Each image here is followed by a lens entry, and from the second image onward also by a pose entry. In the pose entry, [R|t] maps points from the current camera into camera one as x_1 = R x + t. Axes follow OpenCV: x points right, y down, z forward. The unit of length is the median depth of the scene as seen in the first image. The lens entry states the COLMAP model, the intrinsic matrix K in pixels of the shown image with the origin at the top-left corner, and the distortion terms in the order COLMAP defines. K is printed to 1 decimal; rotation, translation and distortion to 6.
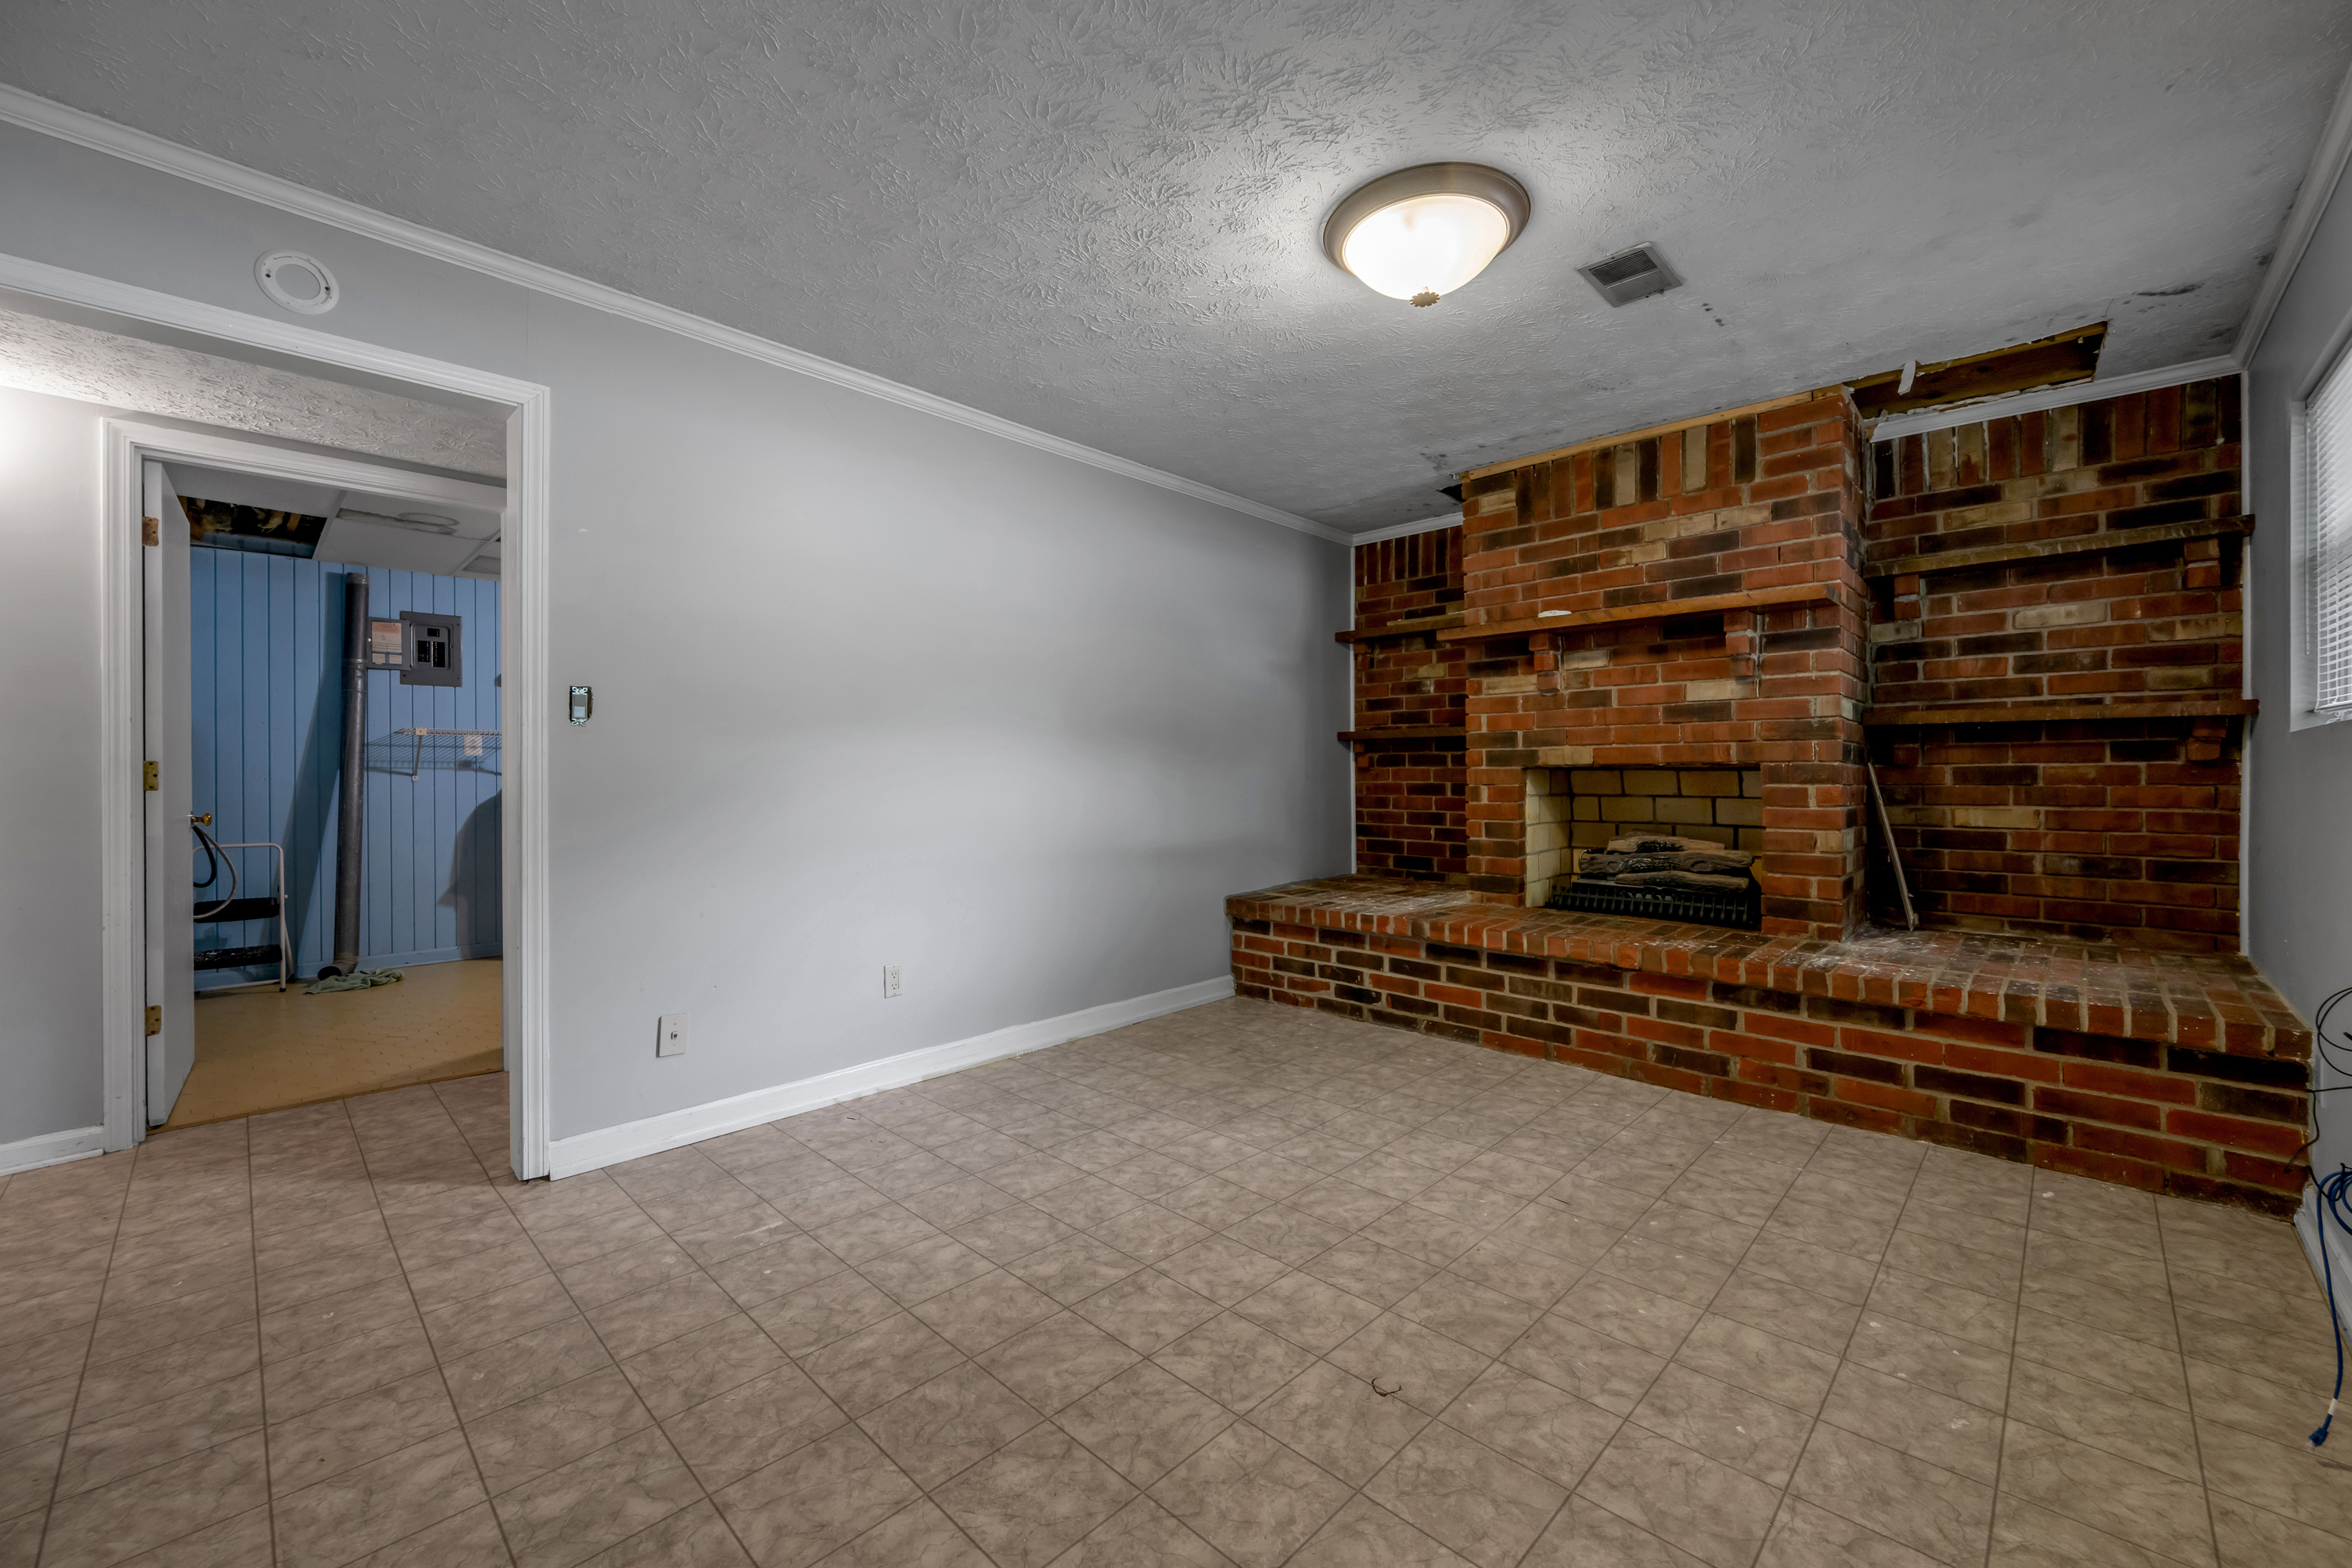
lens RADIAL K [[918.9, 0, 1163.9], [0, 918.9, 900.5], [0, 0, 1]] dist [-0.001565, -0.000431]
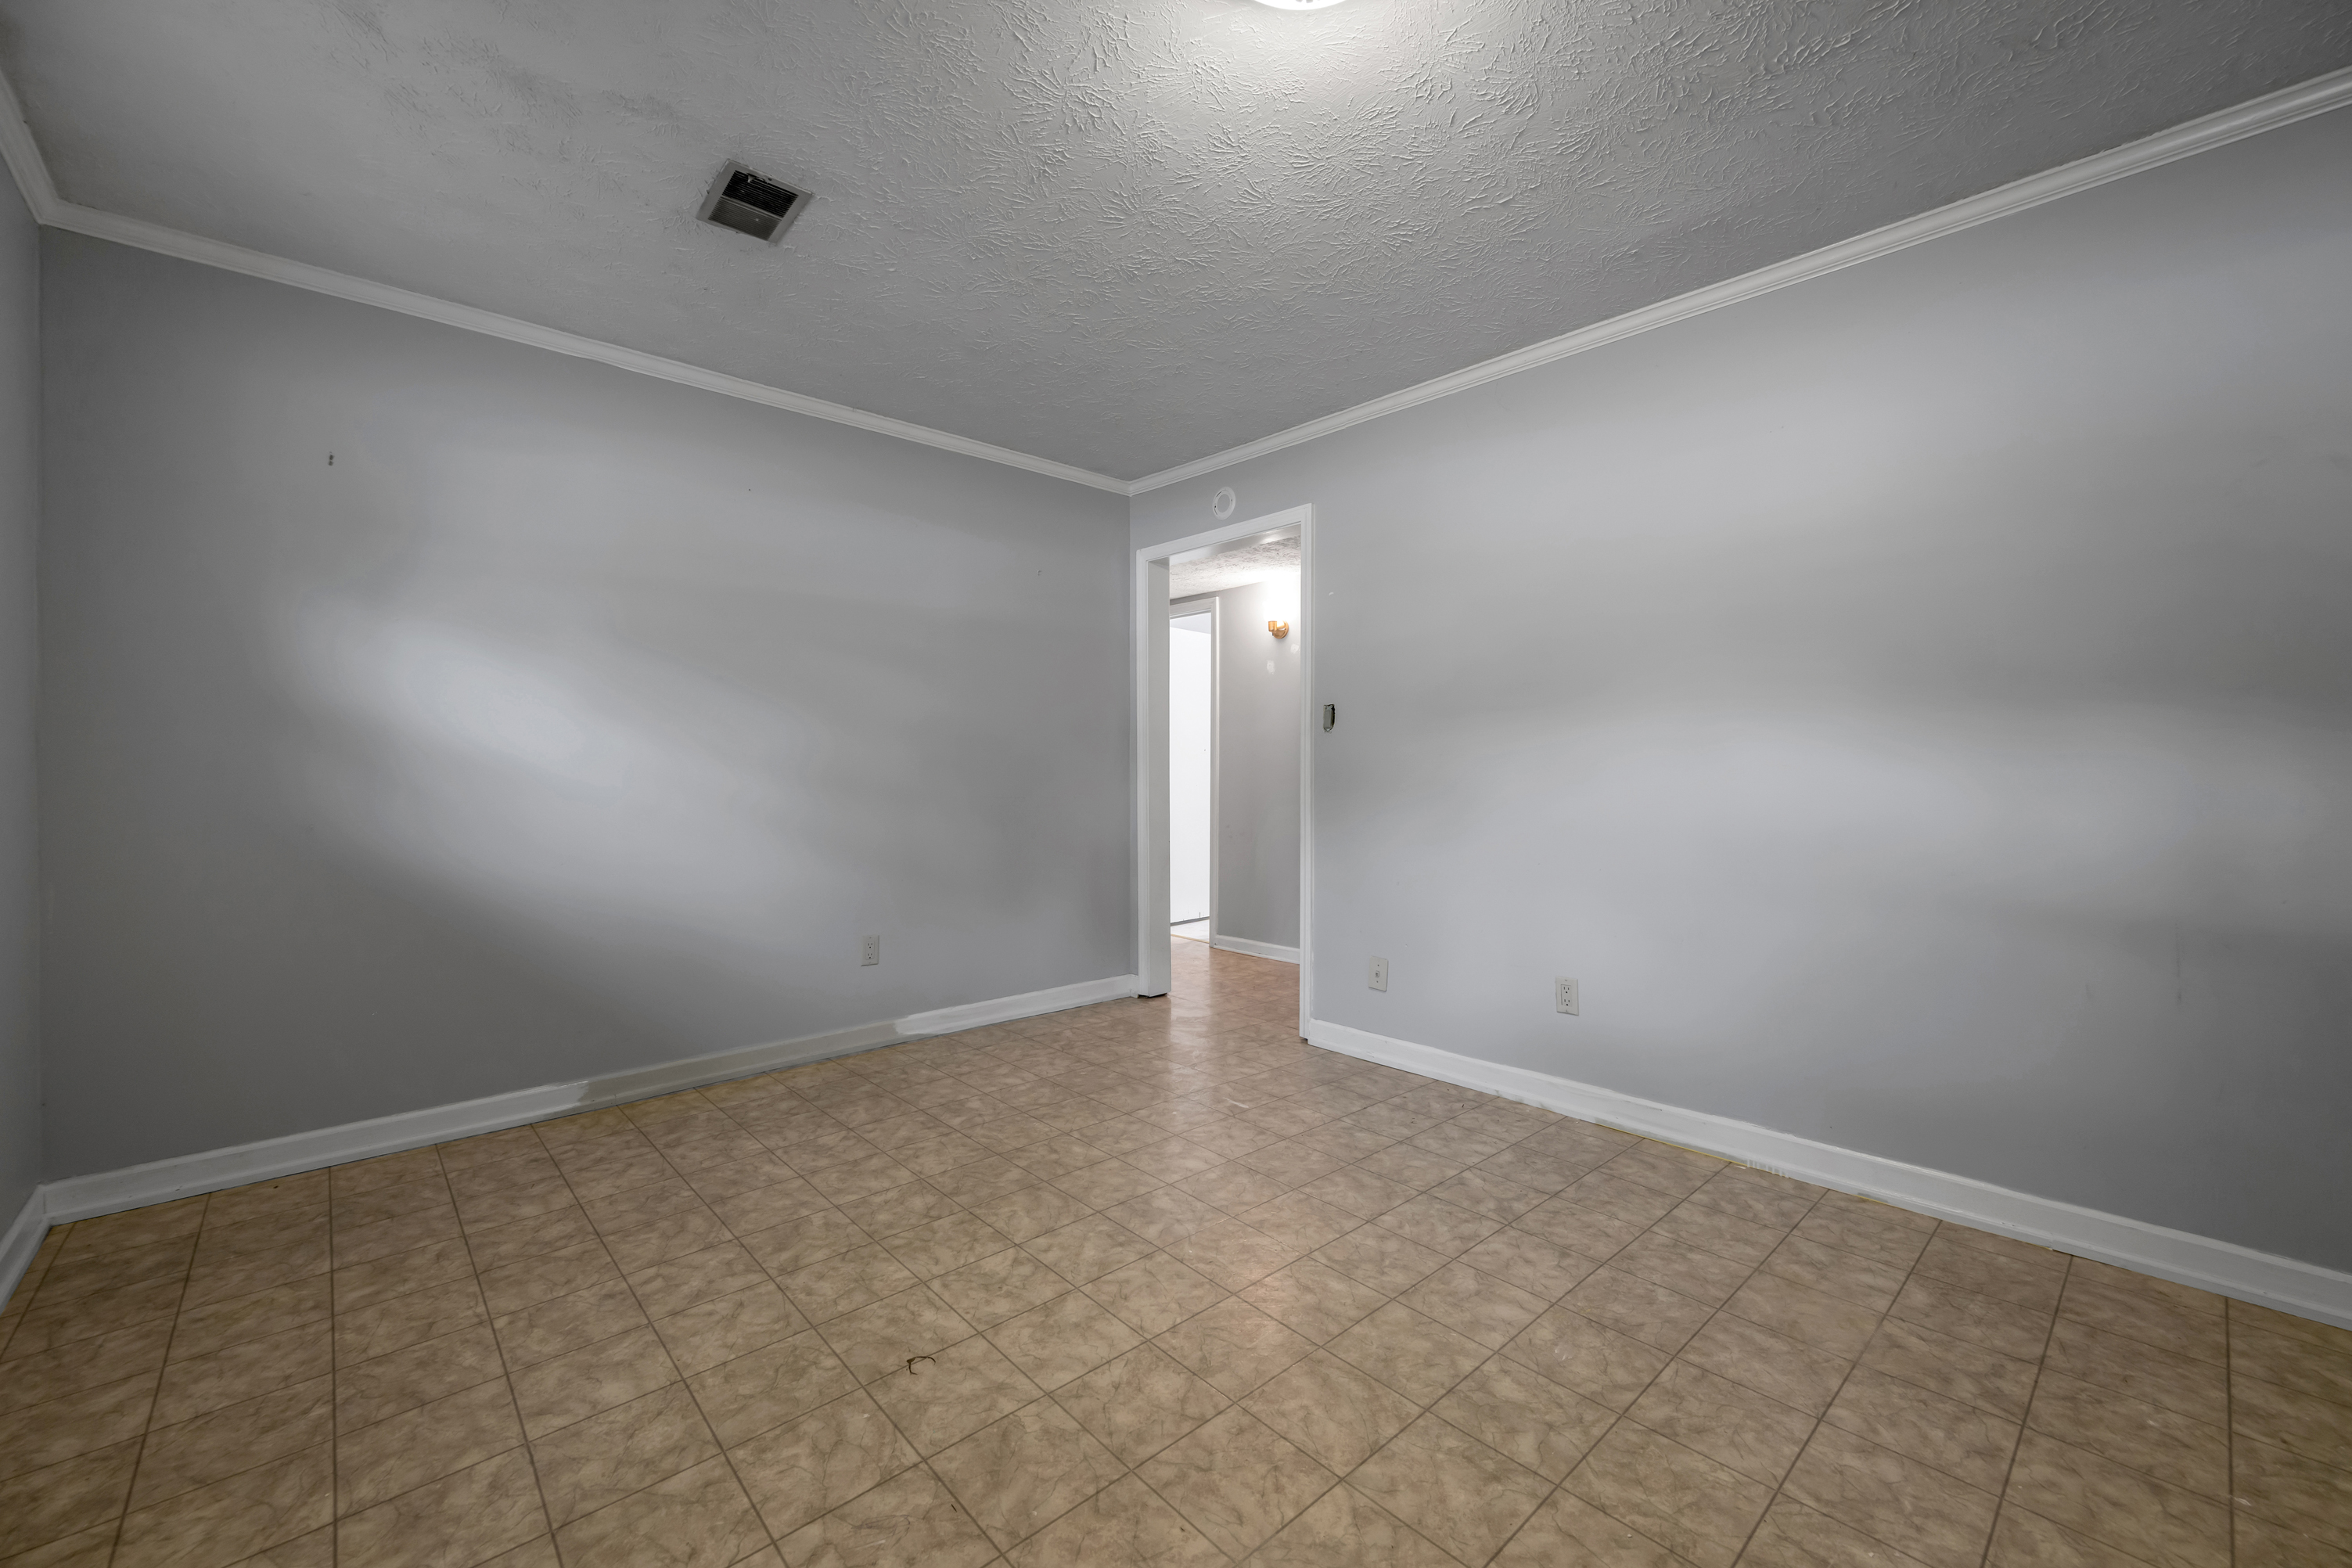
lens RADIAL K [[944.4, 0, 1176.0], [0, 944.4, 784.0], [0, 0, 1]] dist [-0.001151, -0.000128]
pose [[-0.054169, 0.020042, -0.998331, 1.140020], [-0.135923, 0.990344, 0.027257, -0.155971], [0.989237, 0.137173, -0.050922, 1.132656]]
